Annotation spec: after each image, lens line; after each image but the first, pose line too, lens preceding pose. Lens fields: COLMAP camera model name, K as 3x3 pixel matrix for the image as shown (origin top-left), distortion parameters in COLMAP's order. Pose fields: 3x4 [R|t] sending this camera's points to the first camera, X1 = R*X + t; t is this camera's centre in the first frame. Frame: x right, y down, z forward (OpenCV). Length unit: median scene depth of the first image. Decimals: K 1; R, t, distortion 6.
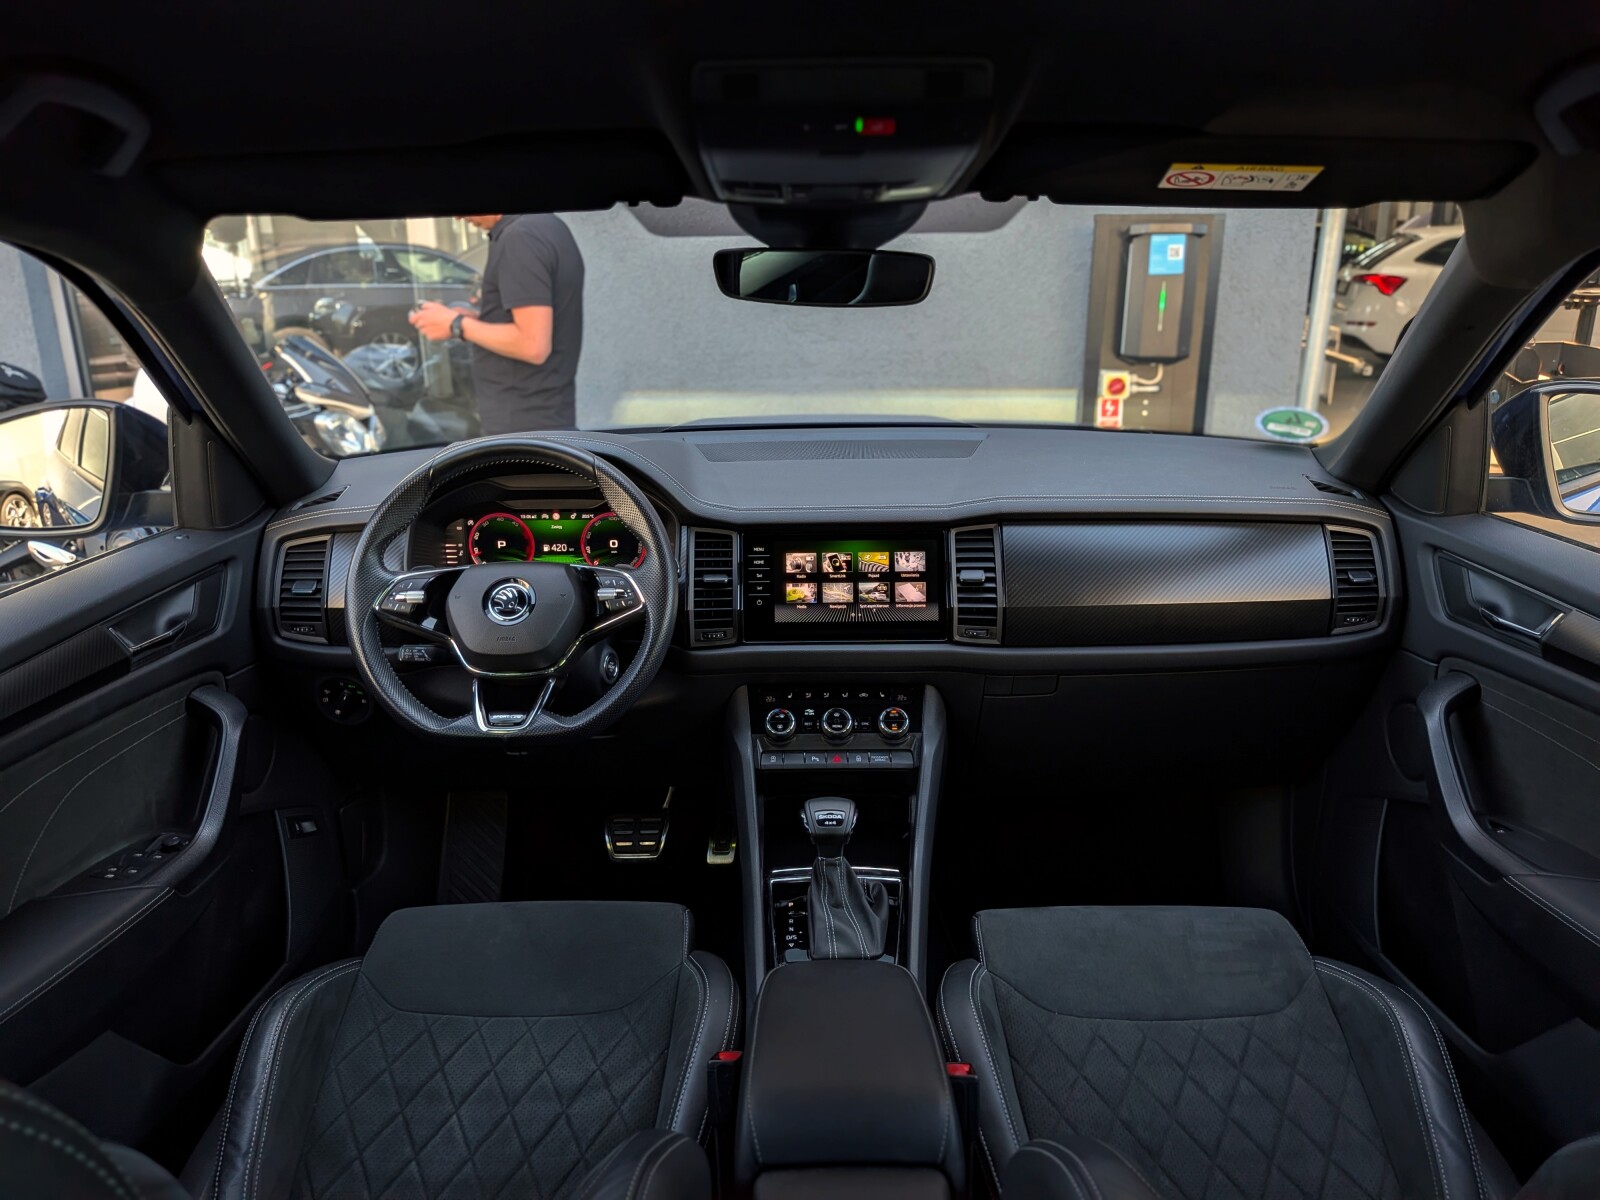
lens RADIAL K [[1153.2, 0, 794.8], [0, 1153.2, 584.5], [0, 0, 1]] dist [0.059225, -0.114196]
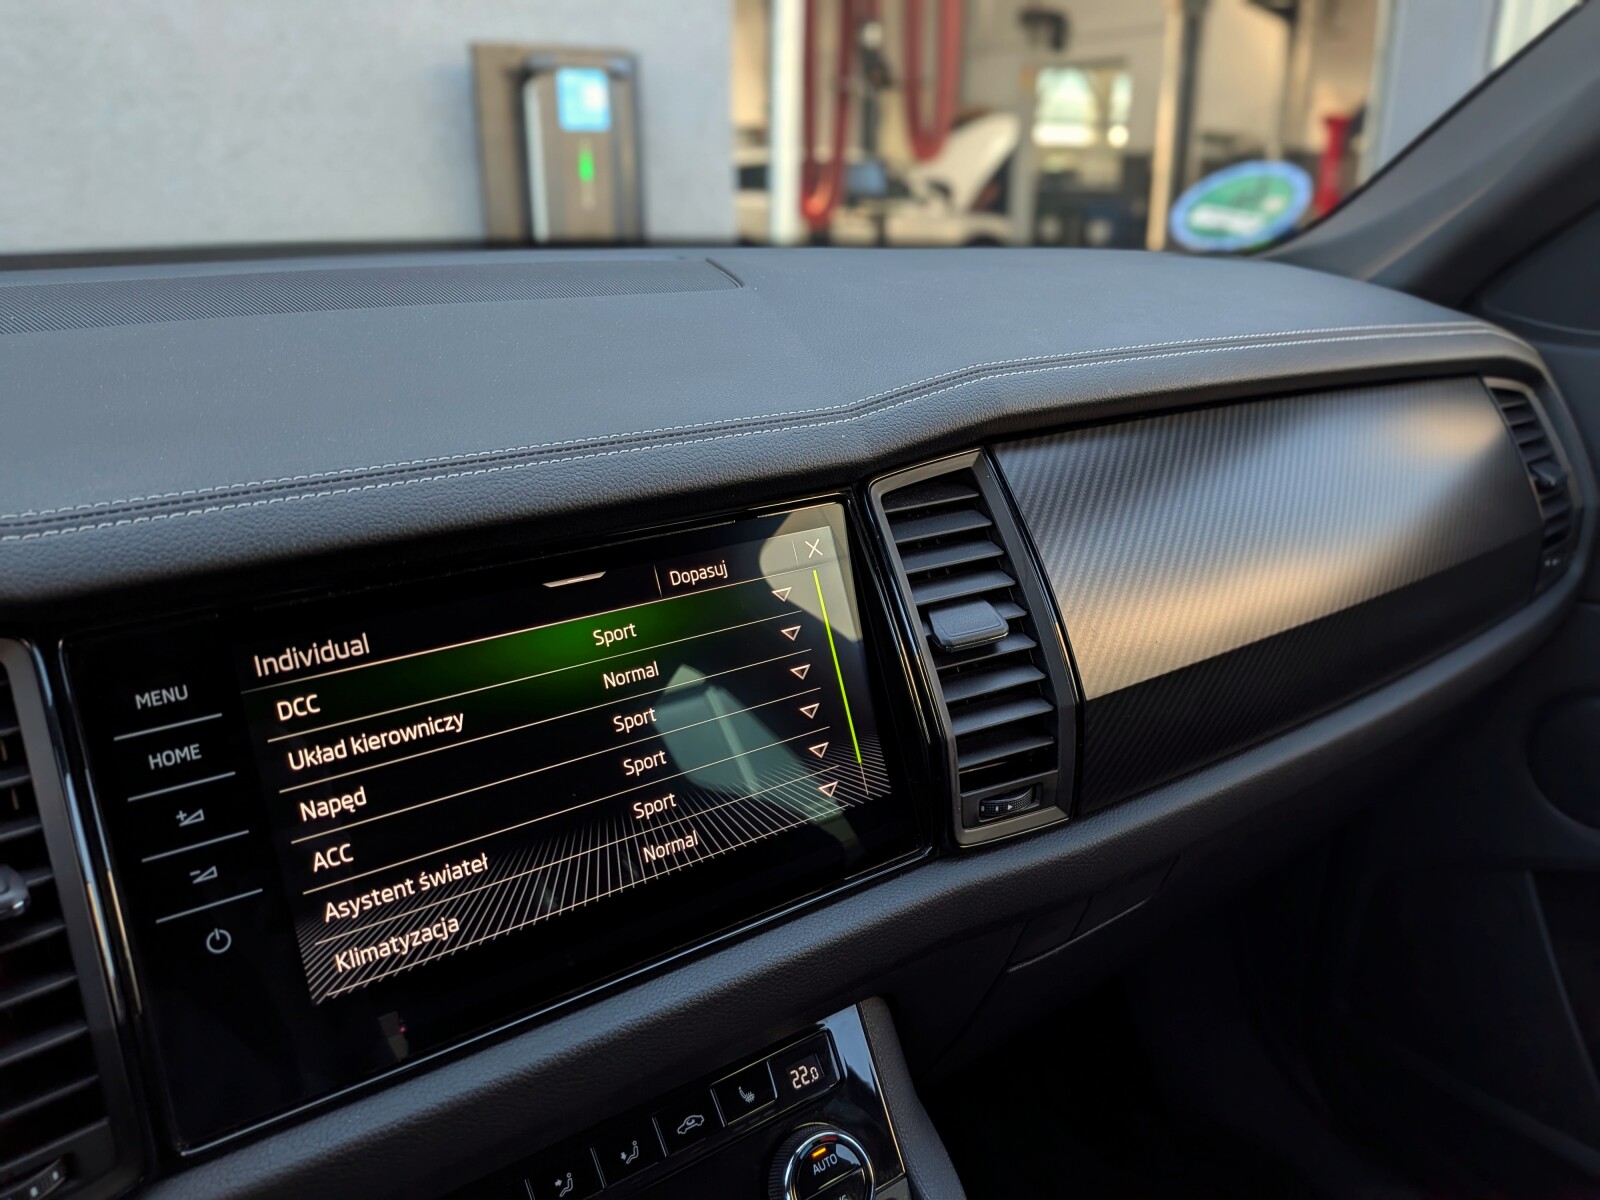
lens RADIAL K [[1153.2, 0, 806.6], [0, 1153.2, 578.3], [0, 0, 1]] dist [0.059225, -0.114196]
pose [[0.817719, -0.176597, 0.547859, -0.047892], [0.160545, 0.983977, 0.077550, -0.050337], [-0.552776, 0.024541, 0.832969, 0.762961]]
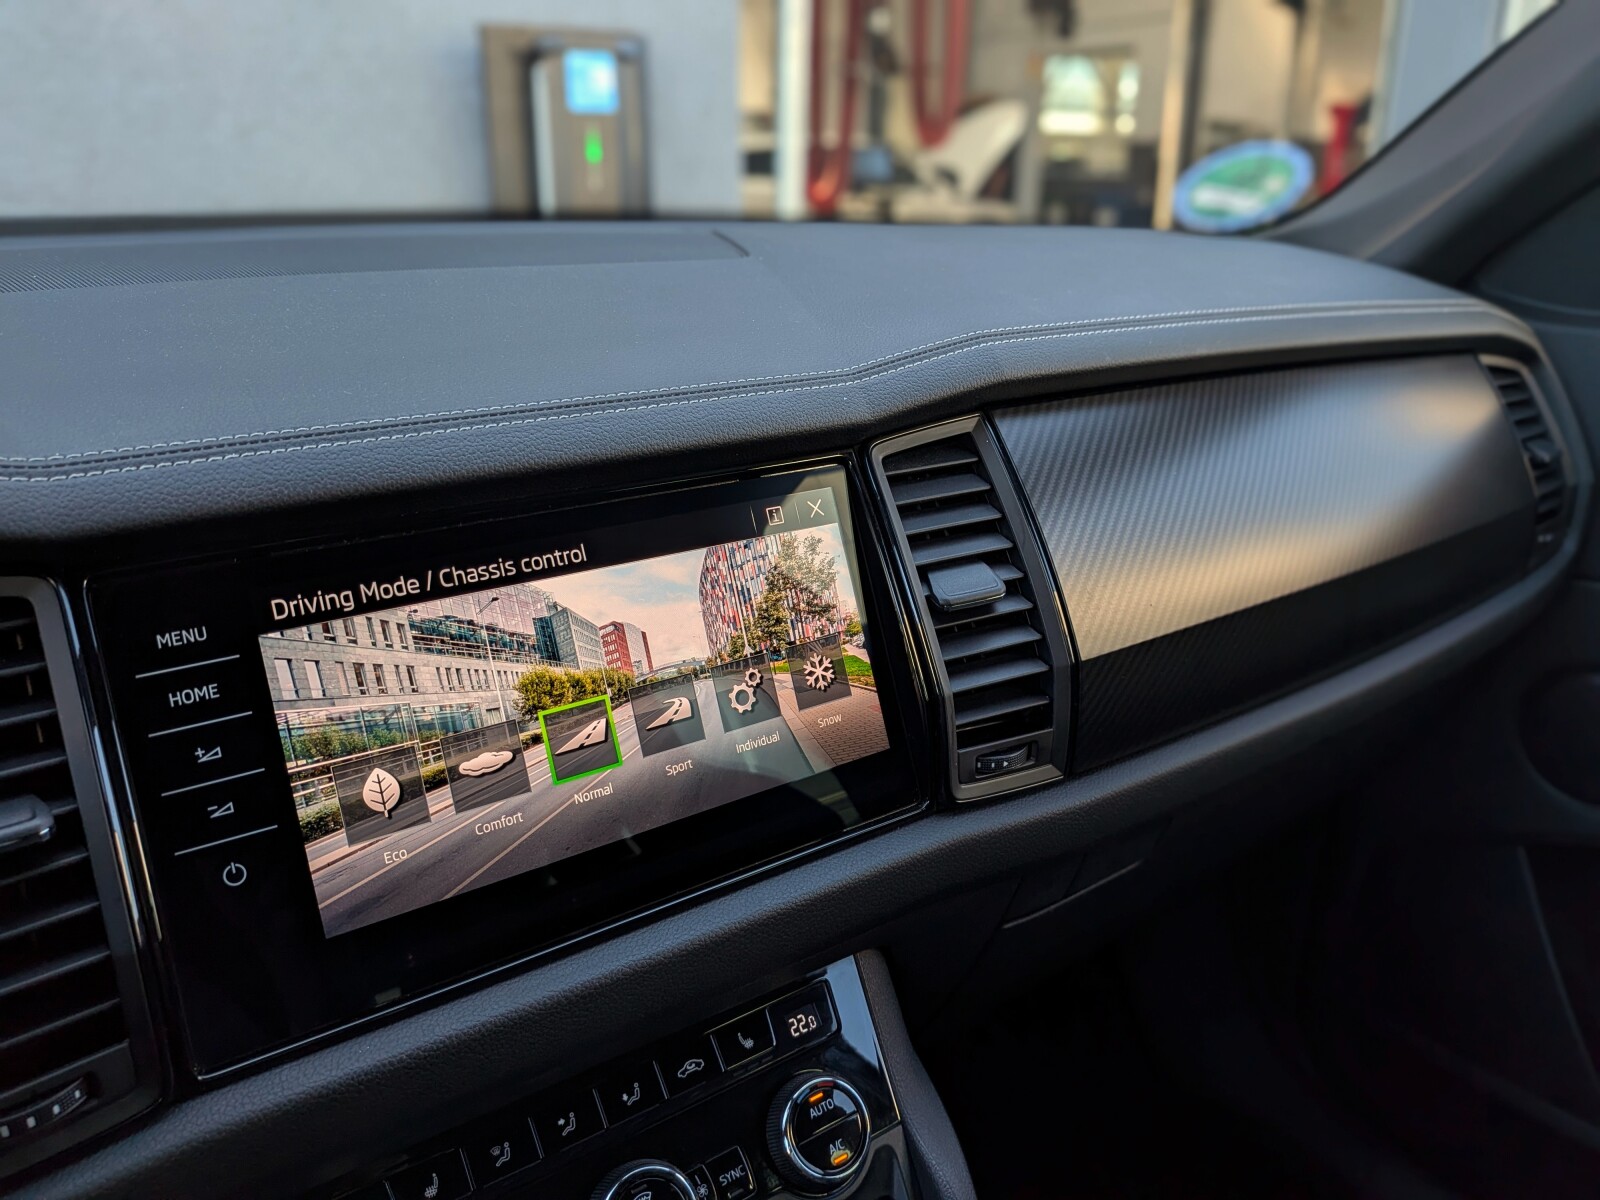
lens RADIAL K [[1153.2, 0, 808.0], [0, 1153.2, 566.0], [0, 0, 1]] dist [0.059225, -0.114196]
pose [[0.820064, -0.170447, 0.546300, -0.052465], [0.152658, 0.985179, 0.078220, -0.043693], [-0.551535, 0.019252, 0.833930, 0.757282]]
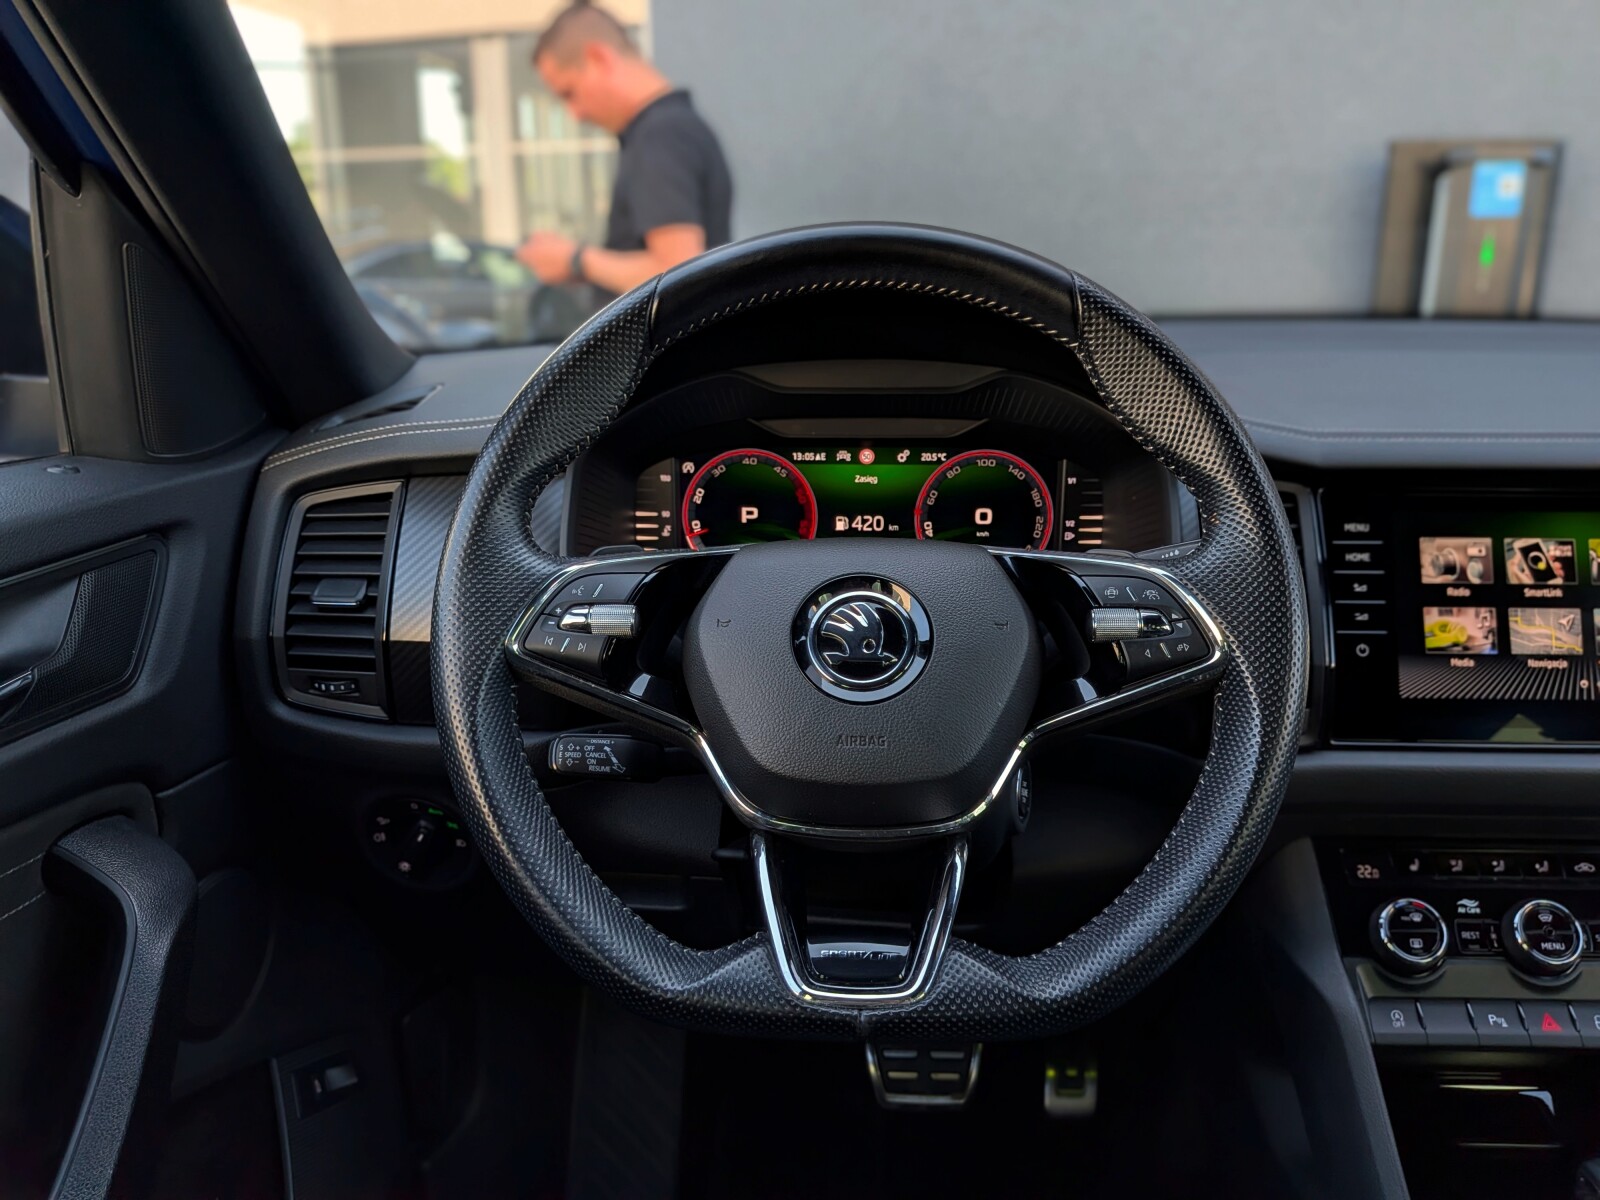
lens RADIAL K [[1153.2, 0, 805.5], [0, 1153.2, 598.9], [0, 0, 1]] dist [0.059225, -0.114196]
pose [[0.998926, 0.020489, -0.041550, -0.223120], [-0.021108, 0.999672, -0.014506, 0.007112], [0.041239, 0.015368, 0.999031, 0.558389]]
